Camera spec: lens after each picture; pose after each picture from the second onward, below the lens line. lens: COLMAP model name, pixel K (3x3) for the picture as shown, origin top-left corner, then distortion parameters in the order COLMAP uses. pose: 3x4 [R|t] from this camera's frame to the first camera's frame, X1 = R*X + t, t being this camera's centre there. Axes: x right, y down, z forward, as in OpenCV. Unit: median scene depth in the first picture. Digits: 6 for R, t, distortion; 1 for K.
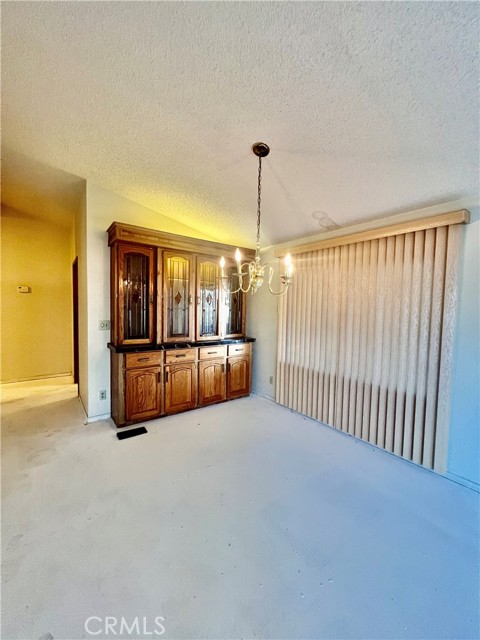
lens RADIAL K [[256.7, 0, 241.1], [0, 256.7, 319.1], [0, 0, 1]] dist [-0.003139, 0.000833]
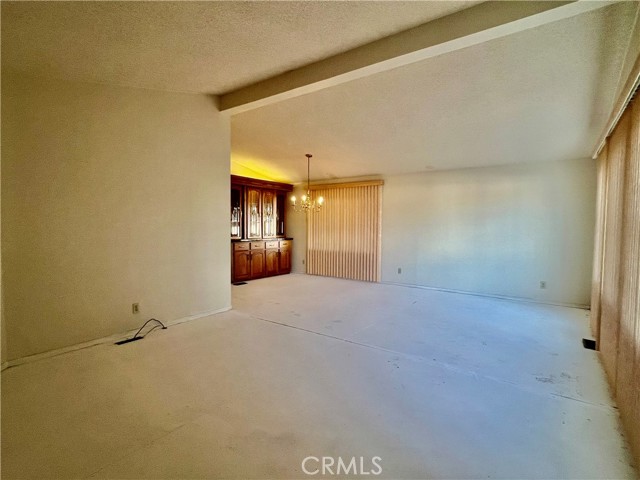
lens RADIAL K [[329.7, 0, 320.8], [0, 329.7, 237.7], [0, 0, 1]] dist [-0.005942, -0.000449]
pose [[0.956550, -0.030617, 0.289958, -0.466084], [0.032130, 0.999484, -0.000459, 0.100405], [-0.289794, 0.009756, 0.957039, -1.295053]]
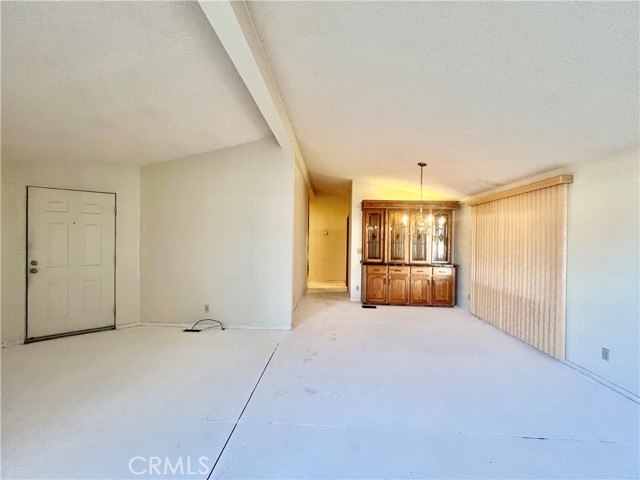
lens RADIAL K [[256.7, 0, 321.2], [0, 256.7, 242.6], [0, 0, 1]] dist [-0.003139, 0.000833]
pose [[0.768480, -0.002029, -0.639871, 0.446005], [-0.032149, 0.998610, -0.041776, 0.044999], [0.639066, 0.052675, 0.767346, -0.613955]]
